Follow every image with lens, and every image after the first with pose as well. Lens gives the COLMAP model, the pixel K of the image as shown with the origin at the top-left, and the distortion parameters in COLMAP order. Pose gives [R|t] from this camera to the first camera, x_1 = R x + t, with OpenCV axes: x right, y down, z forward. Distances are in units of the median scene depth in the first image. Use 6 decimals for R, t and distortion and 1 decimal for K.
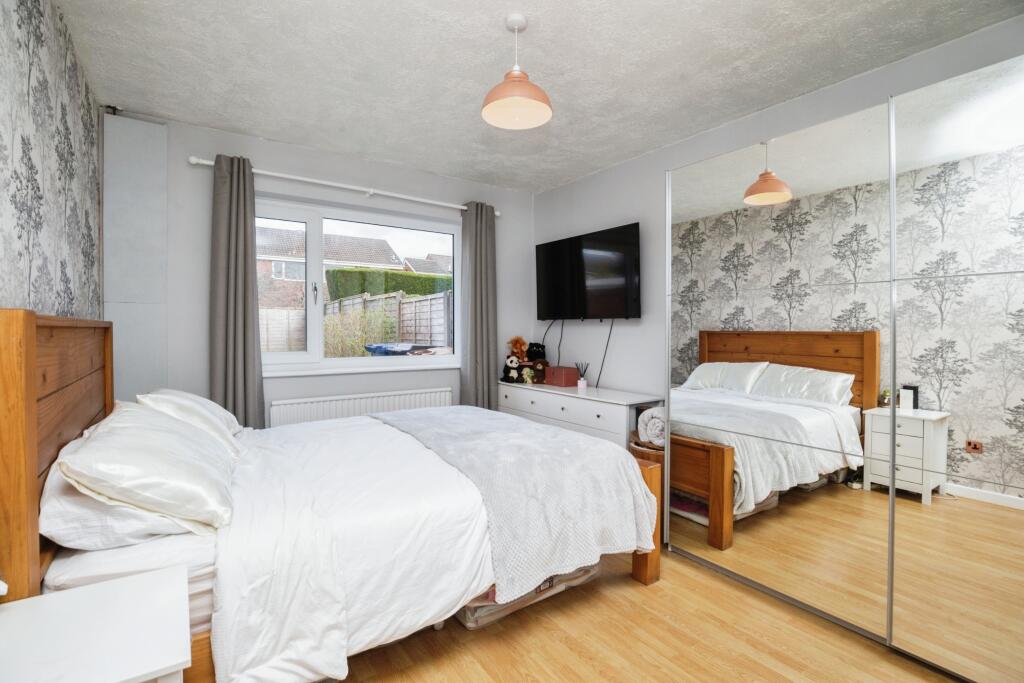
lens RADIAL K [[472.7, 0, 509.8], [0, 472.7, 336.2], [0, 0, 1]] dist [-0.029288, 0.003239]
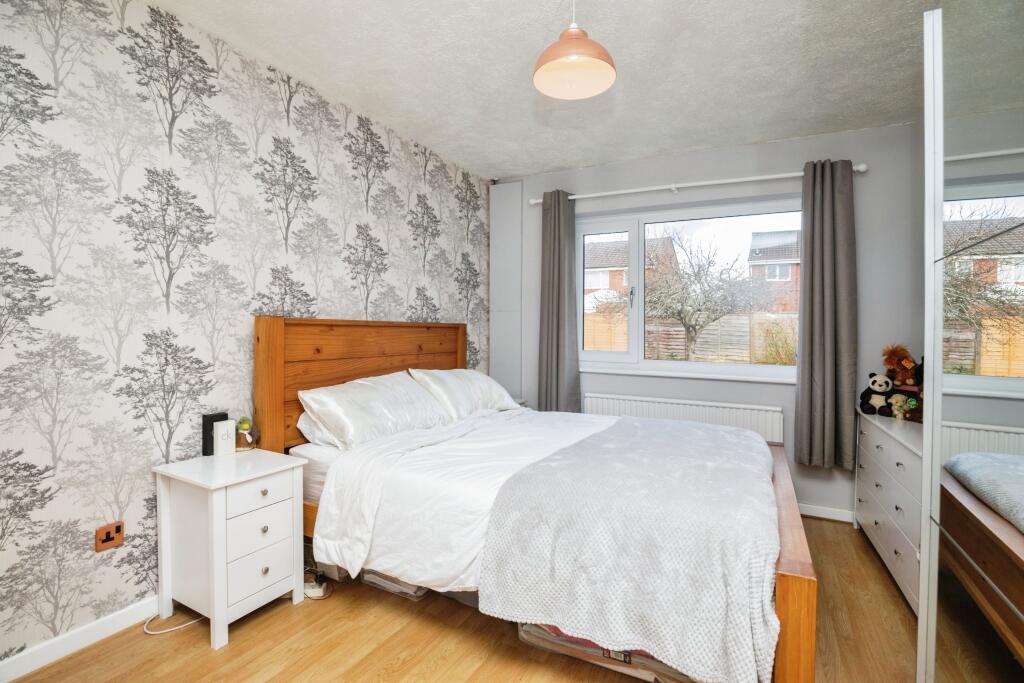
lens RADIAL K [[472.7, 0, 512.2], [0, 472.7, 335.4], [0, 0, 1]] dist [-0.029288, 0.003239]
pose [[0.469296, 0.012198, -0.882956, 0.475537], [-0.026846, 0.999639, -0.000459, 0.001939], [0.882632, 0.023919, 0.469455, 0.328822]]
